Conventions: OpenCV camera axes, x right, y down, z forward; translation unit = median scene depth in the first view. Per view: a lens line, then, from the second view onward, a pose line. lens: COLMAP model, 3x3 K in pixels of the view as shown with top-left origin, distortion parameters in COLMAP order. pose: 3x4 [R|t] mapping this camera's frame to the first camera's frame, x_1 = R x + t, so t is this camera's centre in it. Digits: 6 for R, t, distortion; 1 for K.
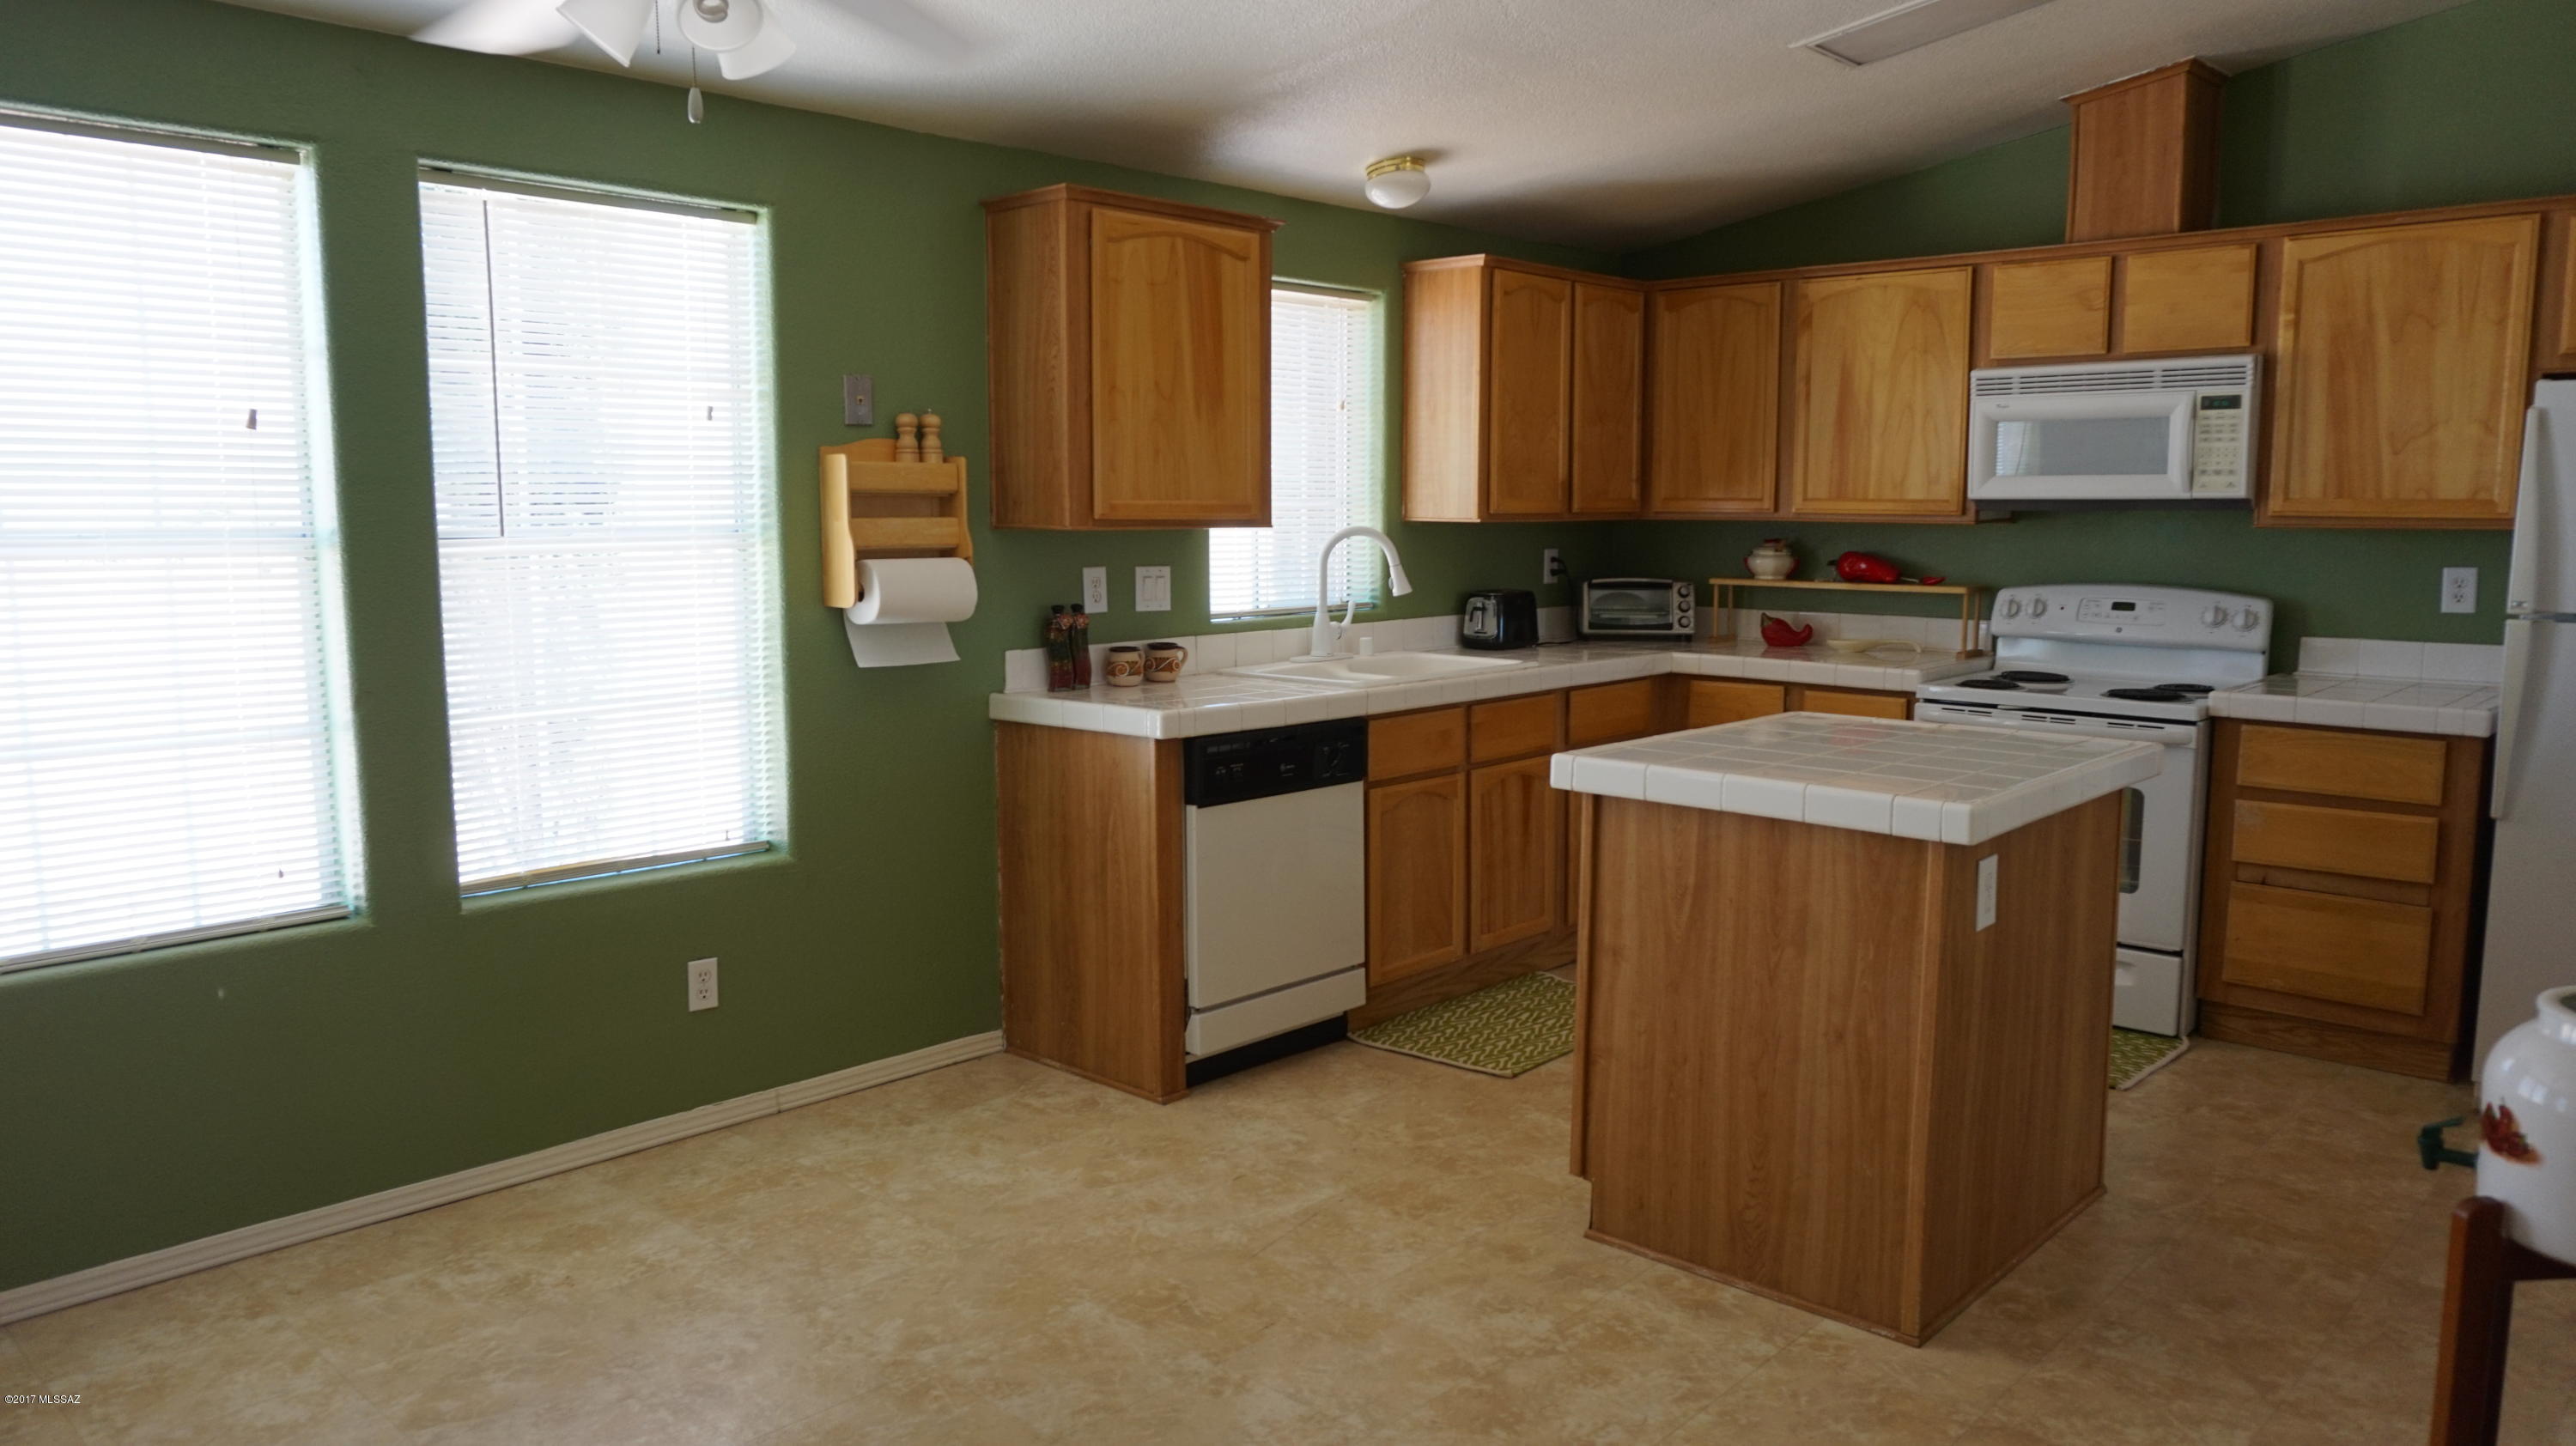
lens RADIAL K [[1727.5, 0, 1289.5], [0, 1727.5, 727.0], [0, 0, 1]] dist [-0.053664, 0.035074]
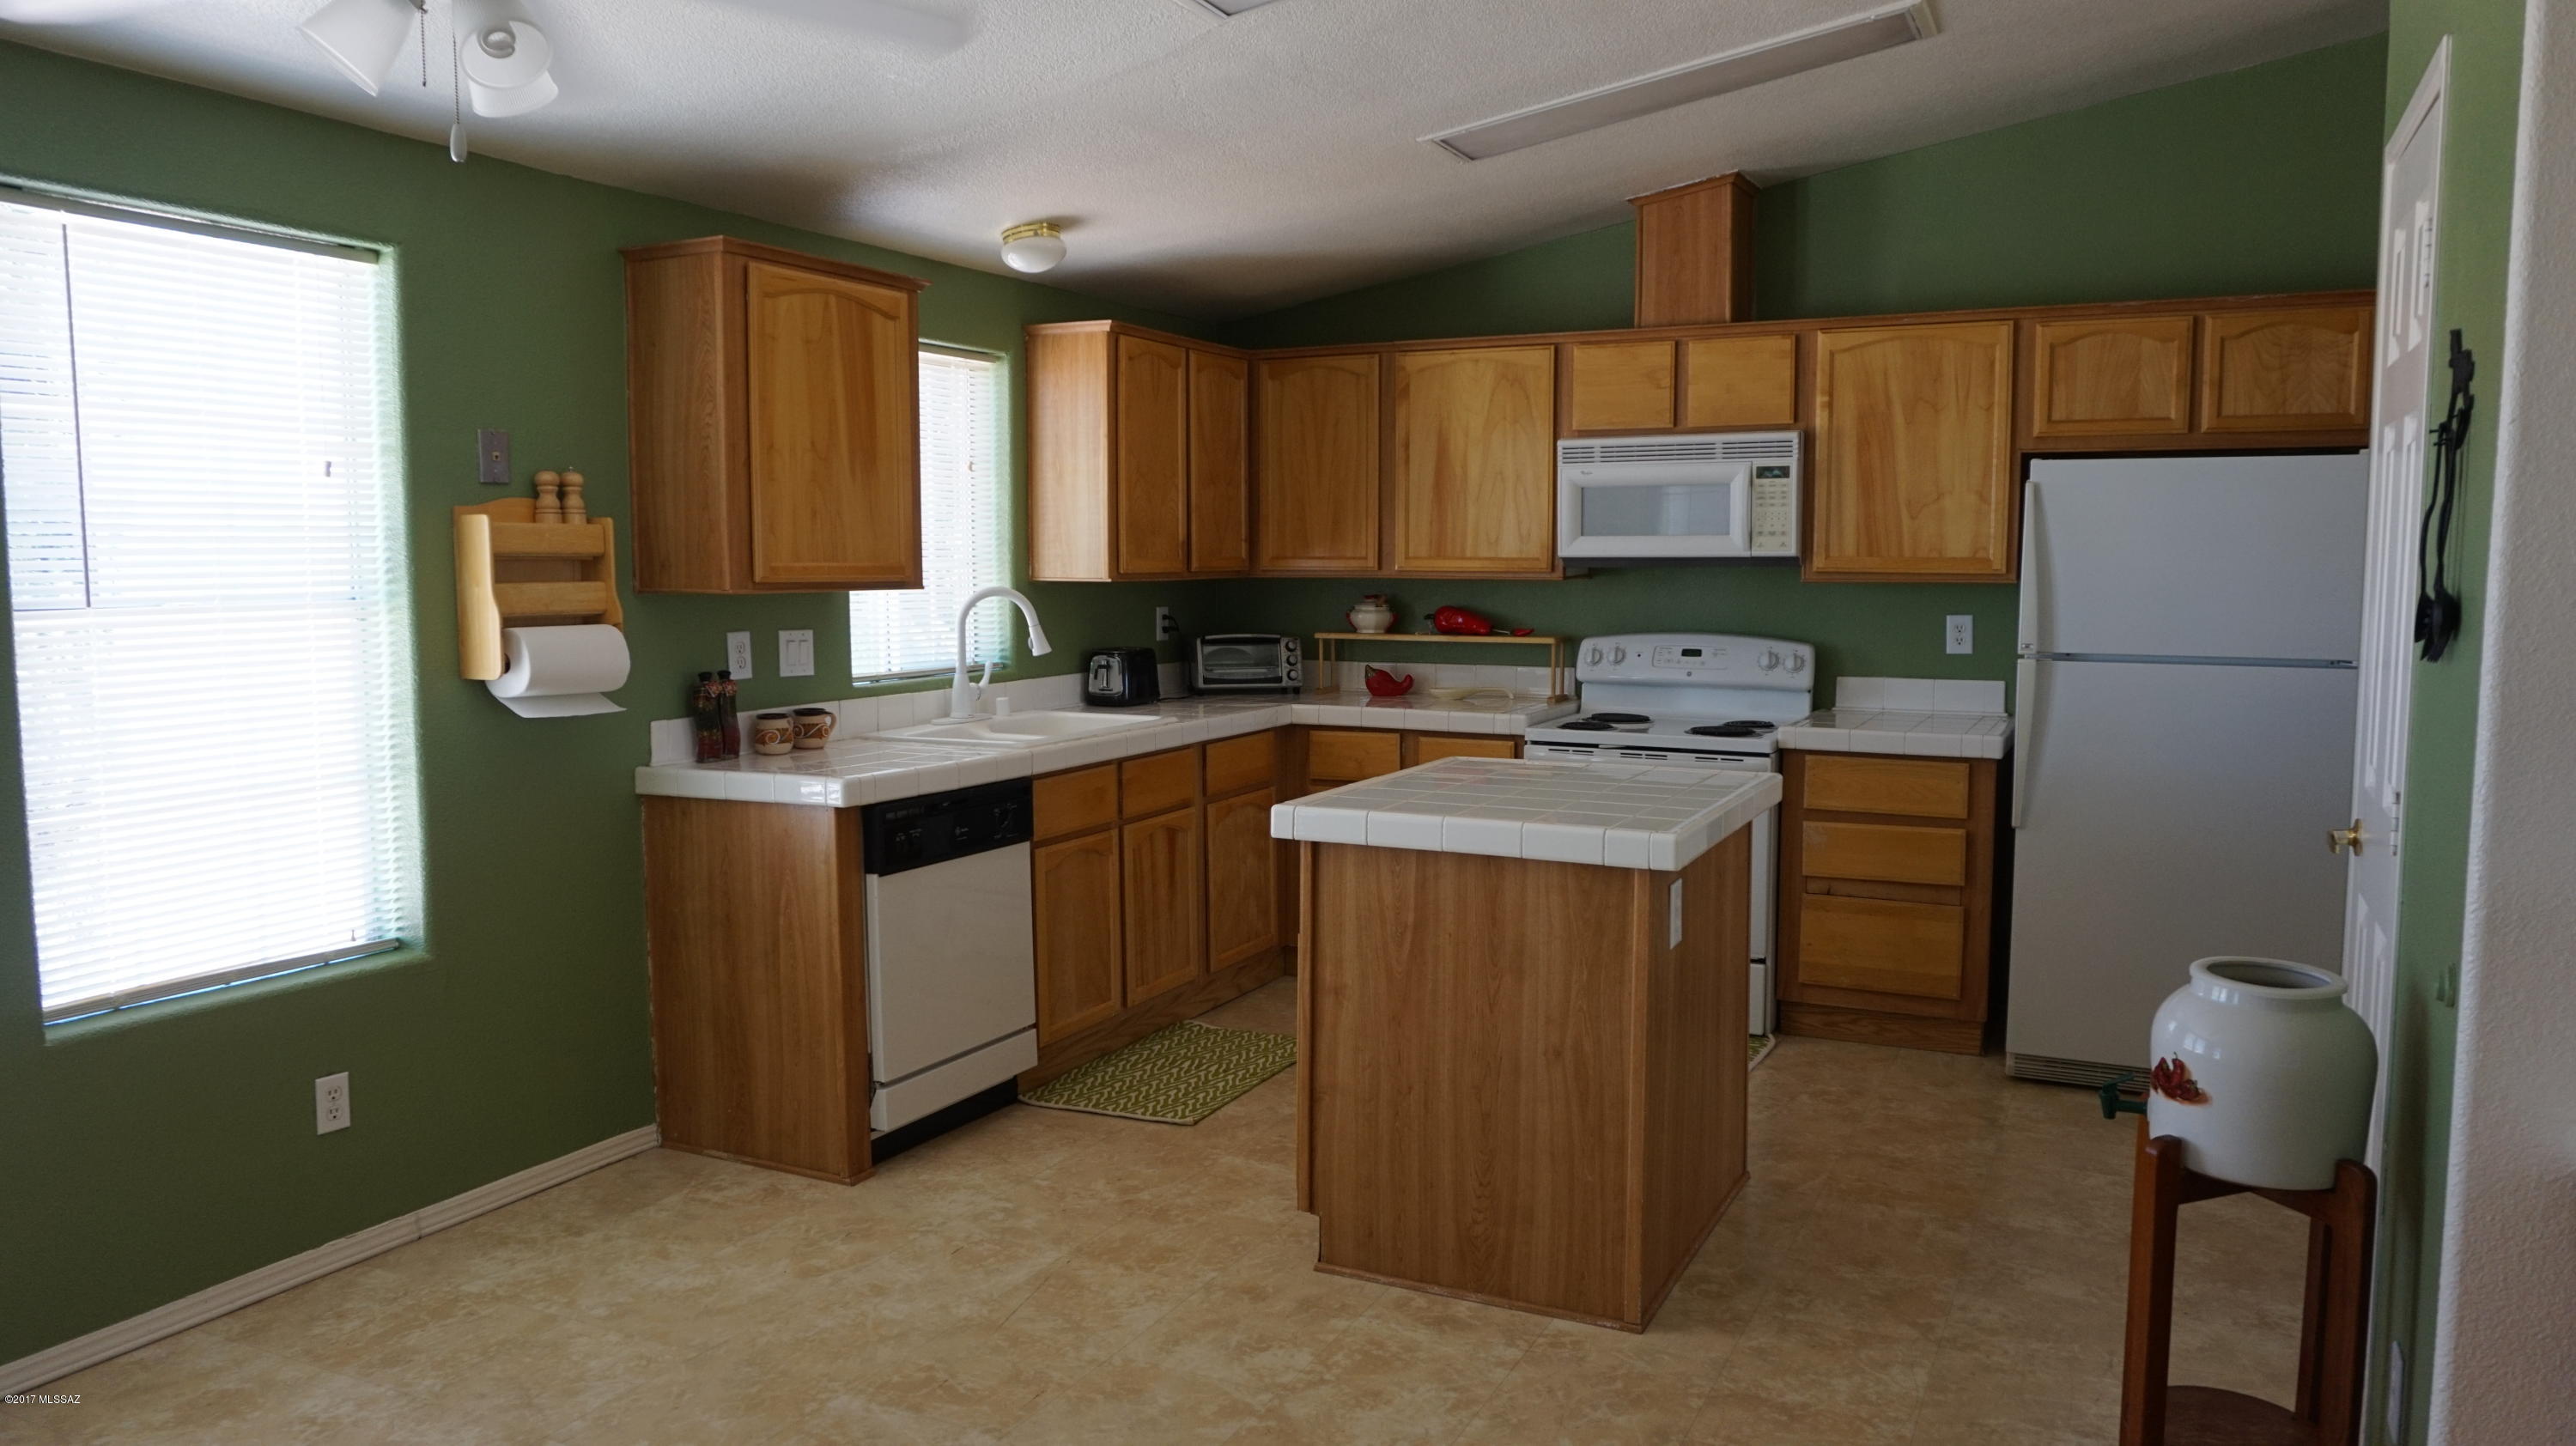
lens RADIAL K [[1727.5, 0, 1289.5], [0, 1727.5, 727.0], [0, 0, 1]] dist [-0.053664, 0.035074]
pose [[0.958339, -0.028973, 0.284159, -0.094282], [0.037990, 0.998933, -0.026272, -0.002954], [-0.283094, 0.035973, 0.958417, -0.001925]]
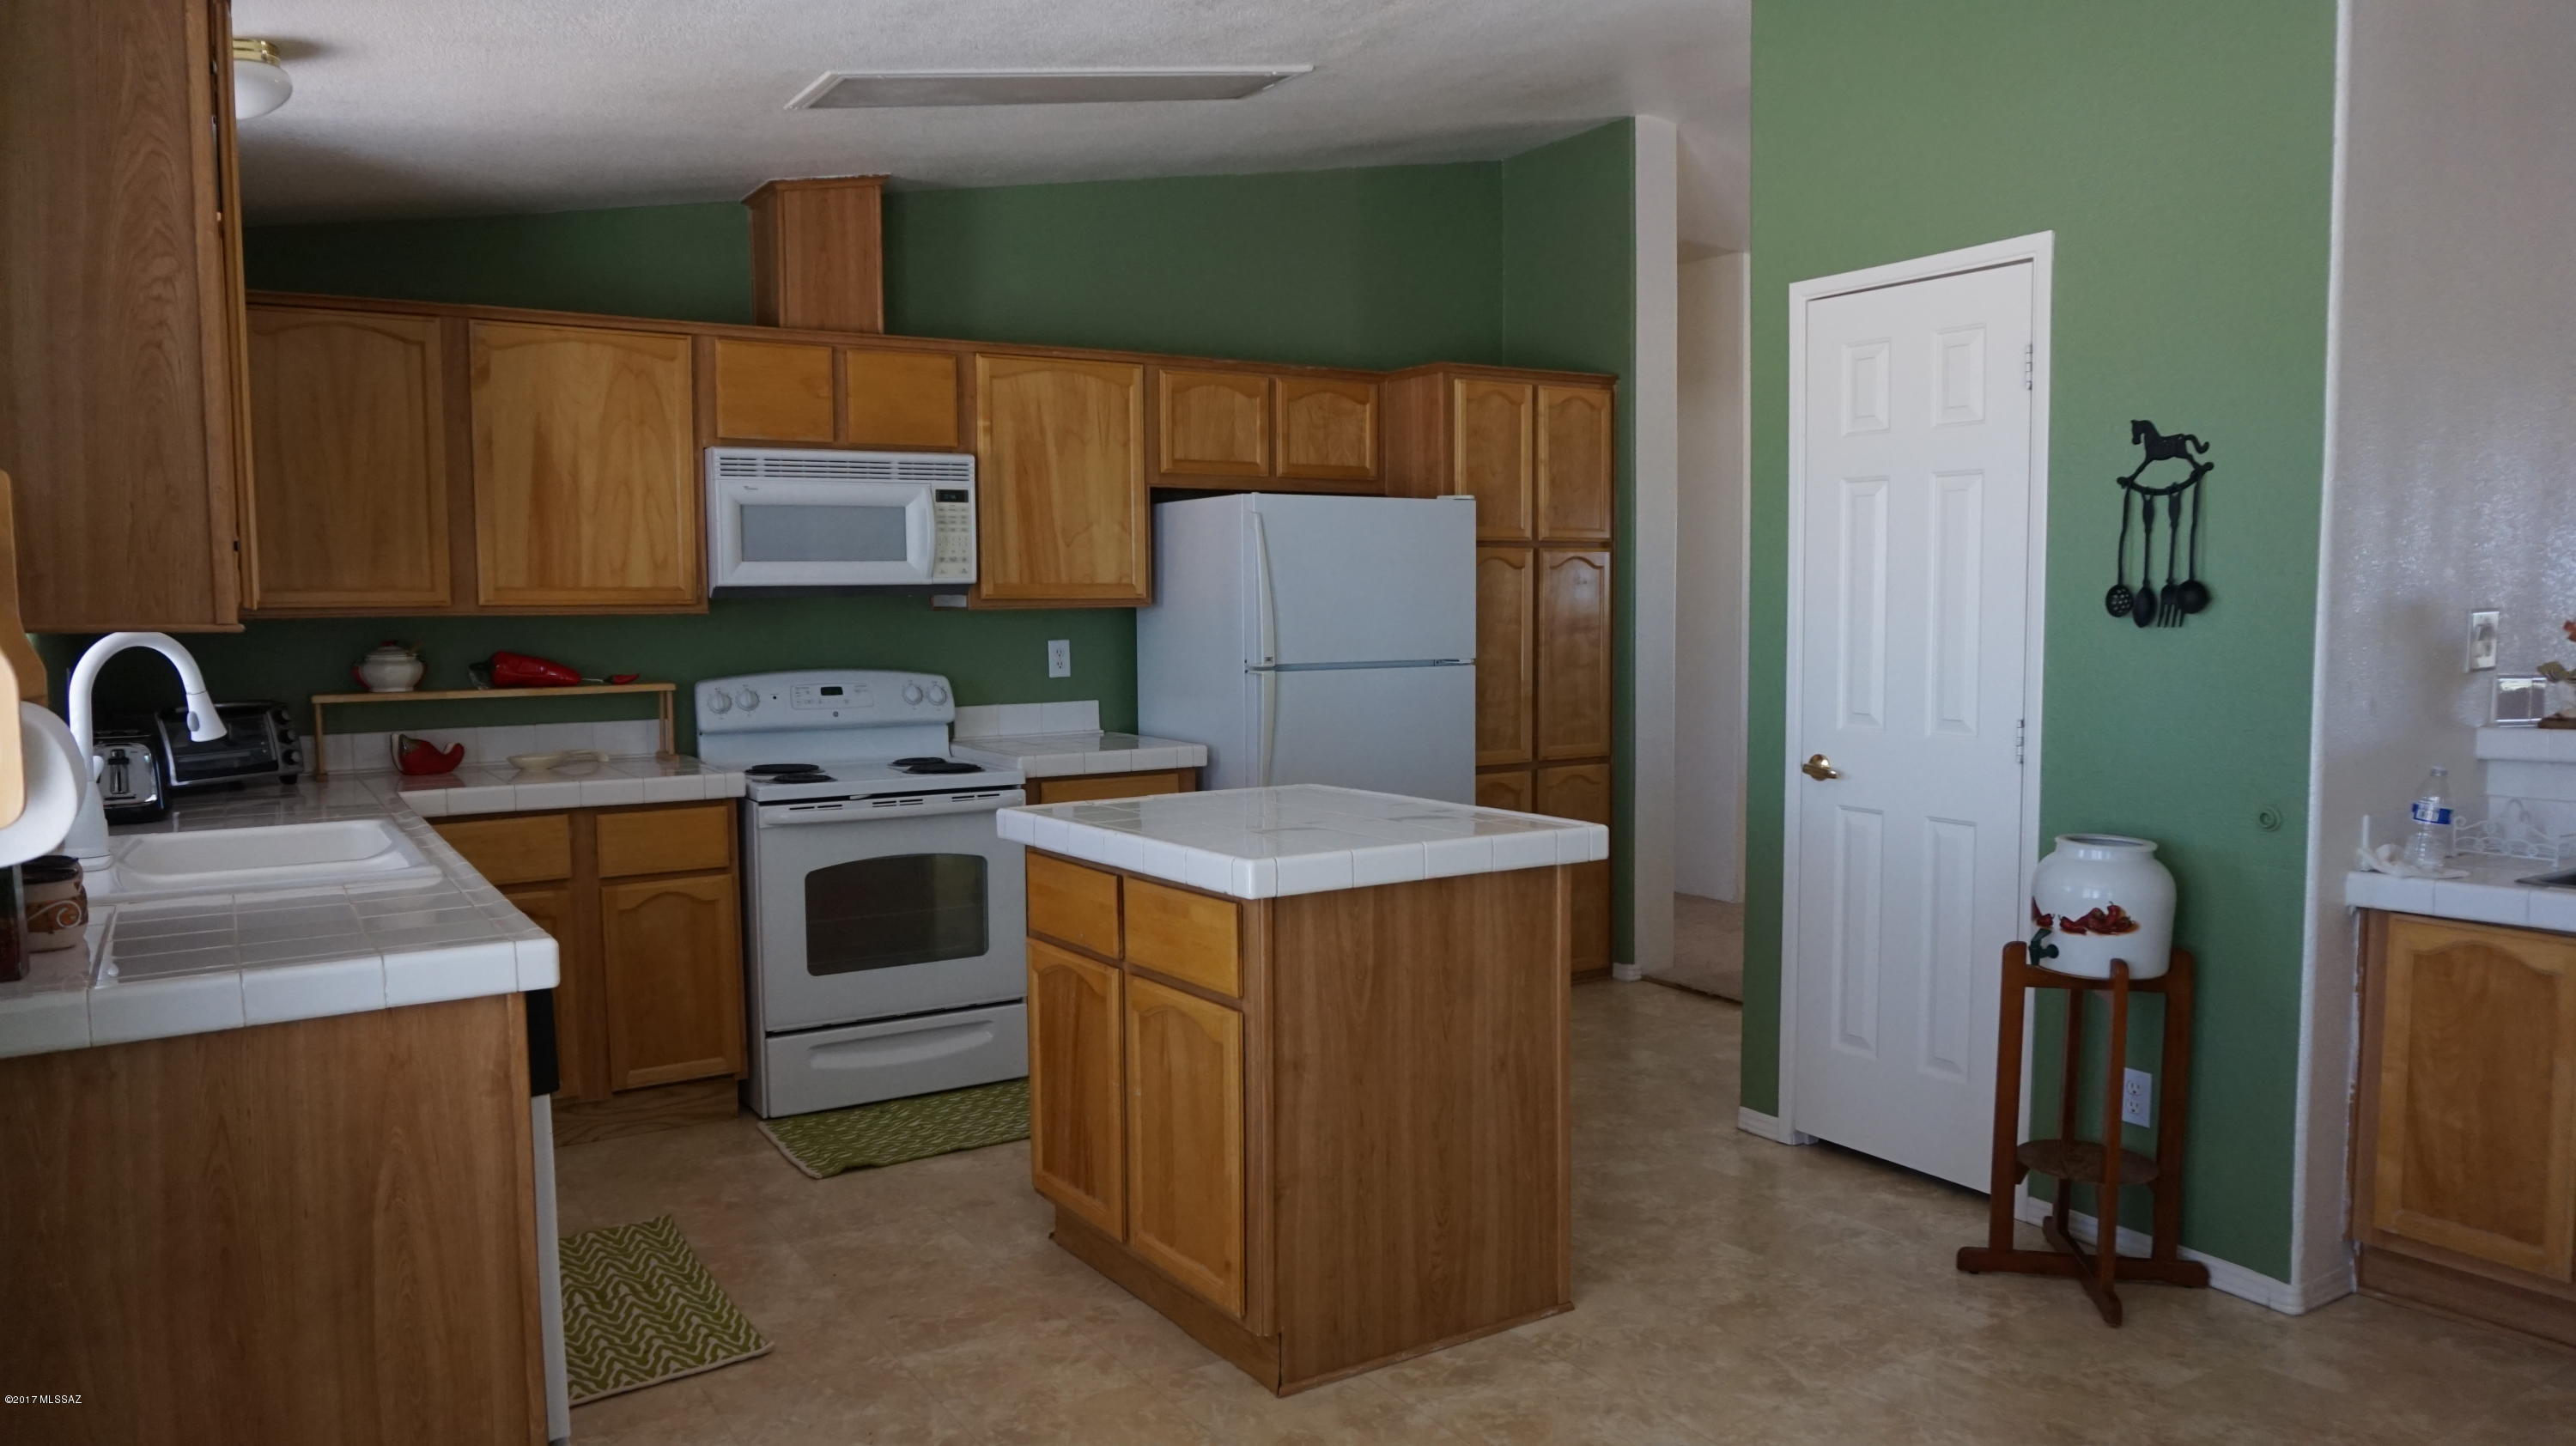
lens RADIAL K [[1727.5, 0, 1289.5], [0, 1727.5, 727.0], [0, 0, 1]] dist [-0.053664, 0.035074]
pose [[0.251590, -0.073780, 0.965018, -0.483137], [0.135506, 0.989954, 0.040359, -0.060034], [-0.958301, 0.120611, 0.259060, 0.532151]]
